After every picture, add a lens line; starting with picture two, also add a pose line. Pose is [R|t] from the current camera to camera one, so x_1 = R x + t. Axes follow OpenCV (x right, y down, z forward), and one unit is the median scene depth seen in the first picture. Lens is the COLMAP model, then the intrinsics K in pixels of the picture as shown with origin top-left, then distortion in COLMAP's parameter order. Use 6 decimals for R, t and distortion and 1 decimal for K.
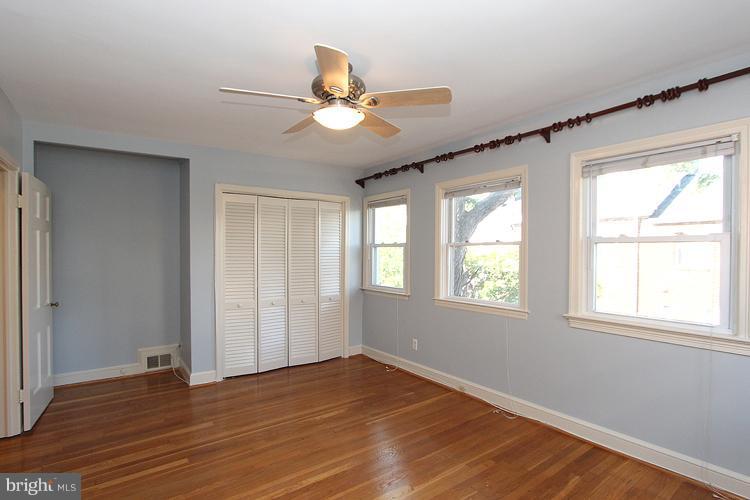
lens RADIAL K [[346.2, 0, 375.3], [0, 346.2, 261.4], [0, 0, 1]] dist [0.000116, 0.000387]
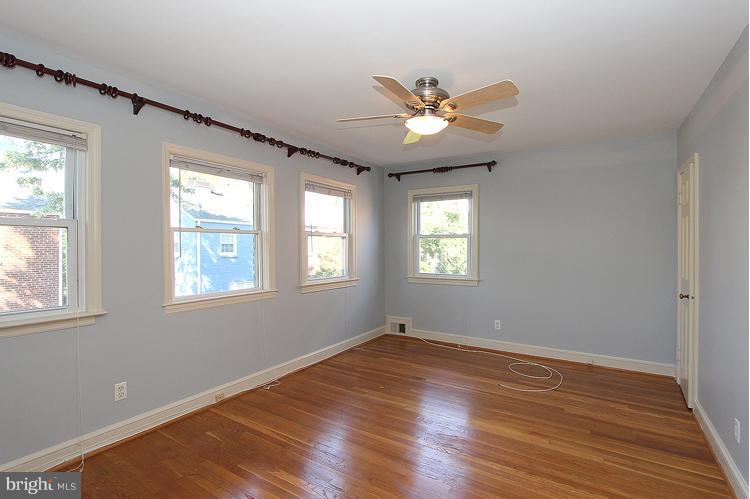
lens RADIAL K [[370.0, 0, 370.9], [0, 370.0, 245.7], [0, 0, 1]] dist [-0.003257, -0.000050]
pose [[-0.322641, -0.009723, 0.946472, -0.859610], [0.013869, 0.999791, 0.014998, -0.022550], [-0.946420, 0.017965, -0.322439, 1.080747]]
